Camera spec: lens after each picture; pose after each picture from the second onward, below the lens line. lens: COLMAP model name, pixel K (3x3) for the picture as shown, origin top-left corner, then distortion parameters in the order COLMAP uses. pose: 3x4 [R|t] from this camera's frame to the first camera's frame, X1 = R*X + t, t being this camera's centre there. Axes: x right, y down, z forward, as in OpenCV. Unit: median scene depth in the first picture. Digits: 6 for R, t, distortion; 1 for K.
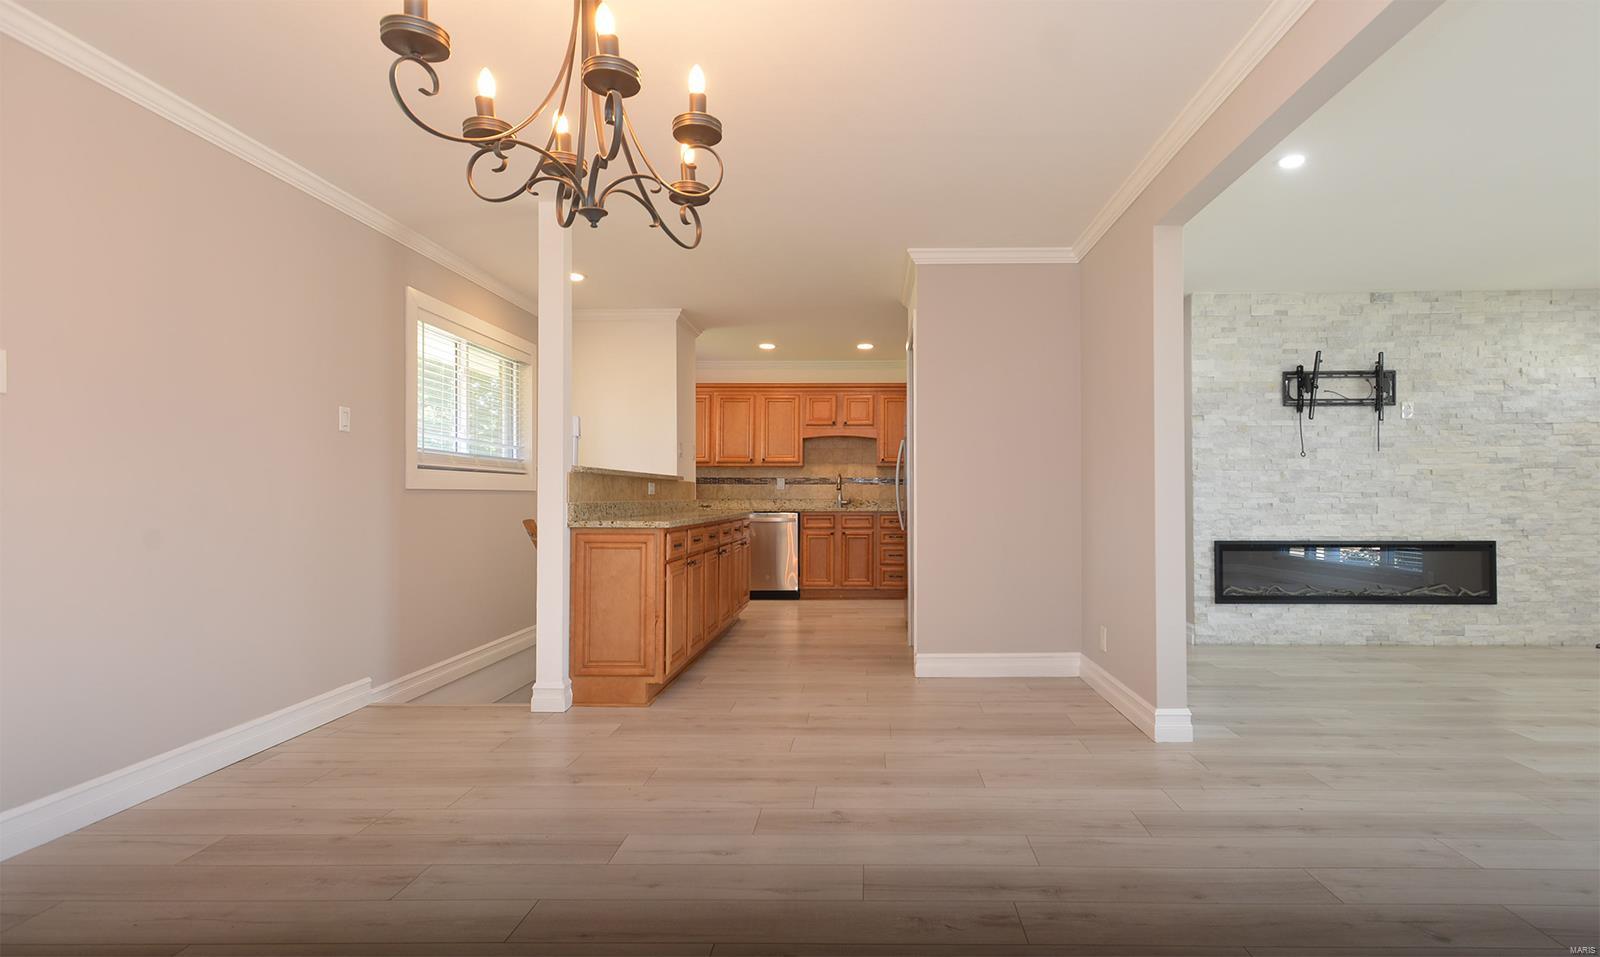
lens RADIAL K [[789.4, 0, 849.6], [0, 789.4, 484.0], [0, 0, 1]] dist [0.002919, -0.000439]
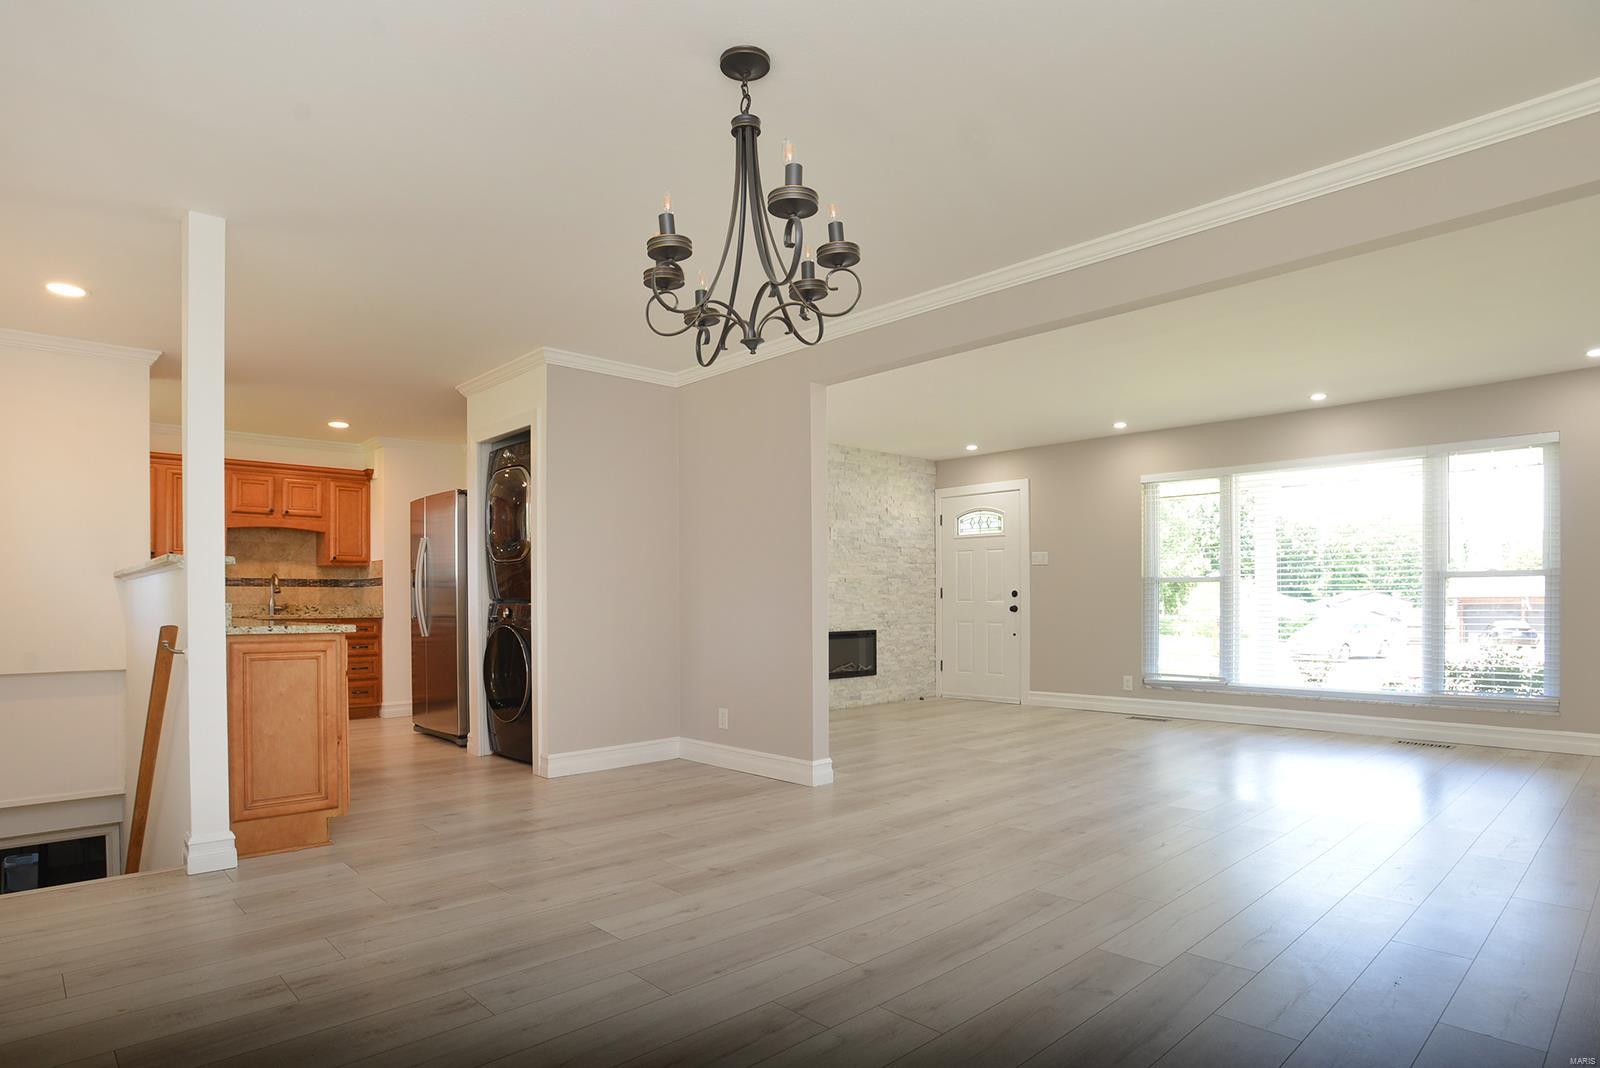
lens RADIAL K [[866.5, 0, 752.5], [0, 866.5, 593.2], [0, 0, 1]] dist [-0.072720, 0.000517]
pose [[0.734420, 0.003487, 0.678687, -0.382495], [-0.005033, 0.999987, 0.000309, 0.007706], [-0.678677, -0.003643, 0.734428, 0.022775]]
